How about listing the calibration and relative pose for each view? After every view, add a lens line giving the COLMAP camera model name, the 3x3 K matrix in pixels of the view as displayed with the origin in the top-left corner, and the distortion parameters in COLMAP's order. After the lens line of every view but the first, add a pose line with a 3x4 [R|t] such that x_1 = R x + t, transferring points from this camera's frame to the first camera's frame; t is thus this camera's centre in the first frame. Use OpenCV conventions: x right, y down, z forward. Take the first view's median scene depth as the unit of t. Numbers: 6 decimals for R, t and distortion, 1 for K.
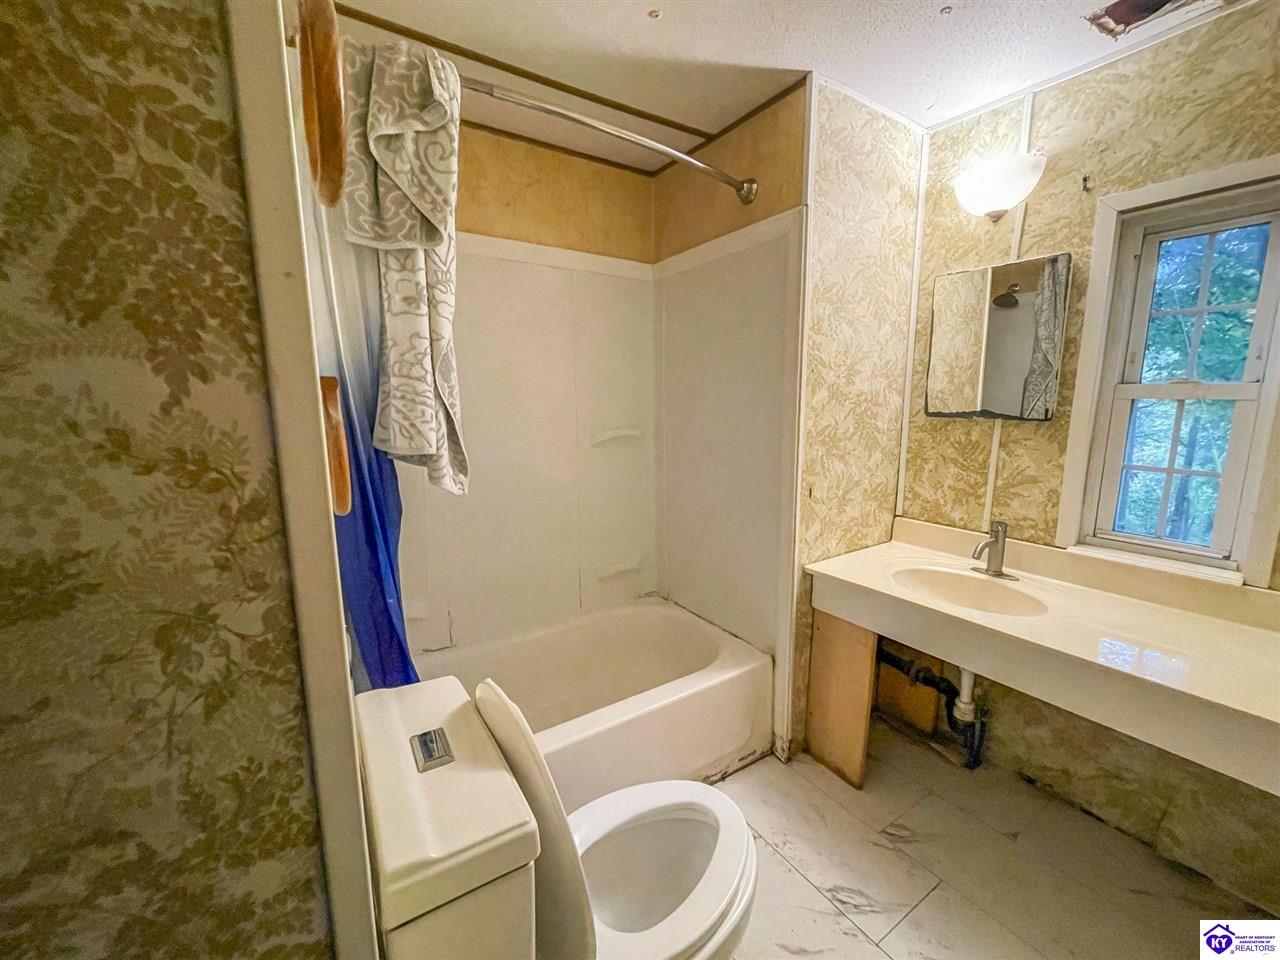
lens RADIAL K [[515.2, 0, 640.0], [0, 515.2, 480.0], [0, 0, 1]] dist [-0.002394, -0.000284]
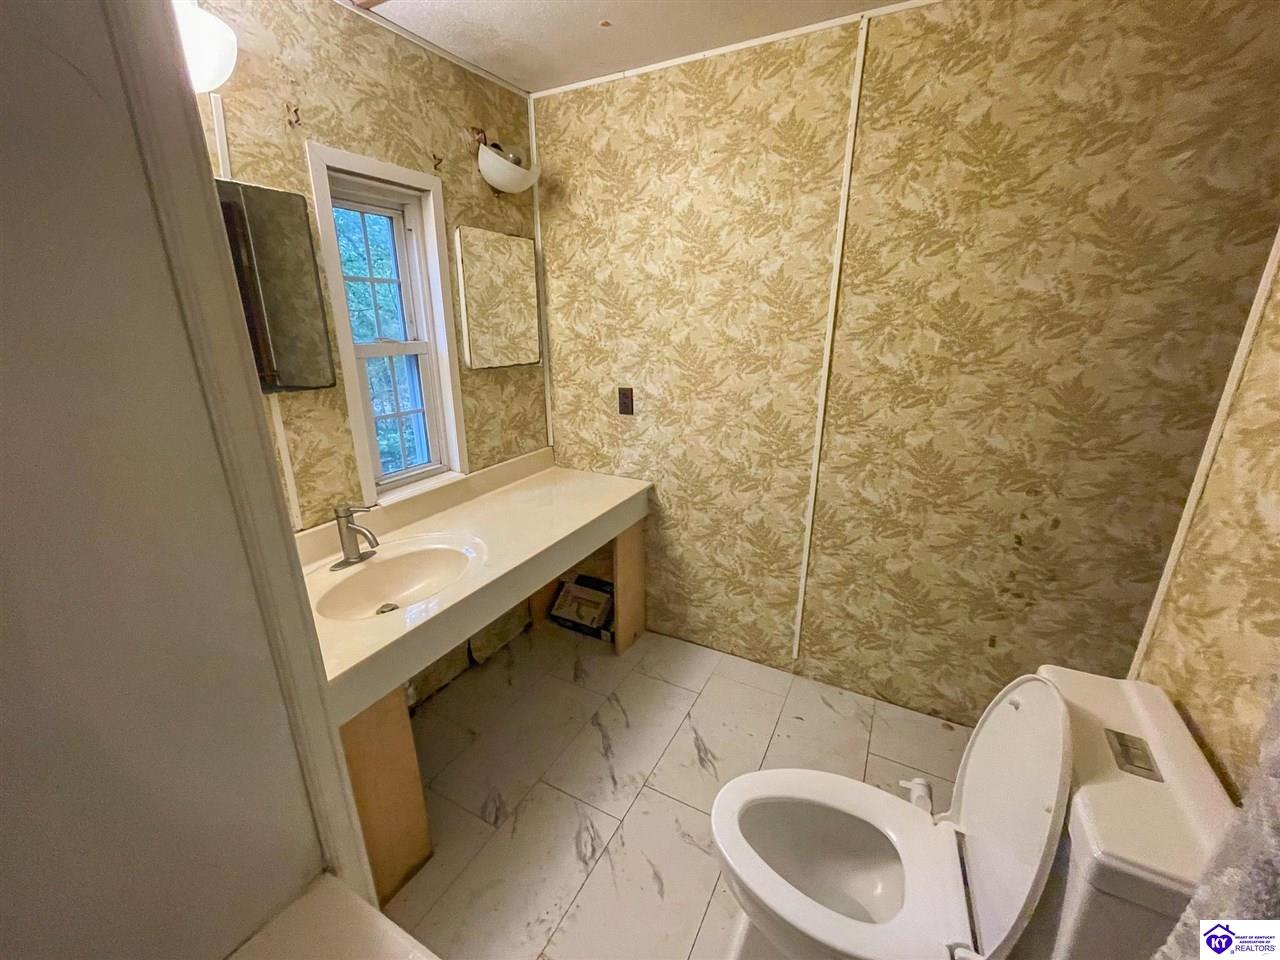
lens RADIAL K [[515.2, 0, 640.0], [0, 515.2, 480.0], [0, 0, 1]] dist [-0.002394, -0.000284]
pose [[-0.479596, -0.258951, 0.838410, -0.302048], [0.145601, 0.918736, 0.367049, -0.226867], [-0.865325, 0.298108, -0.402918, 0.974488]]
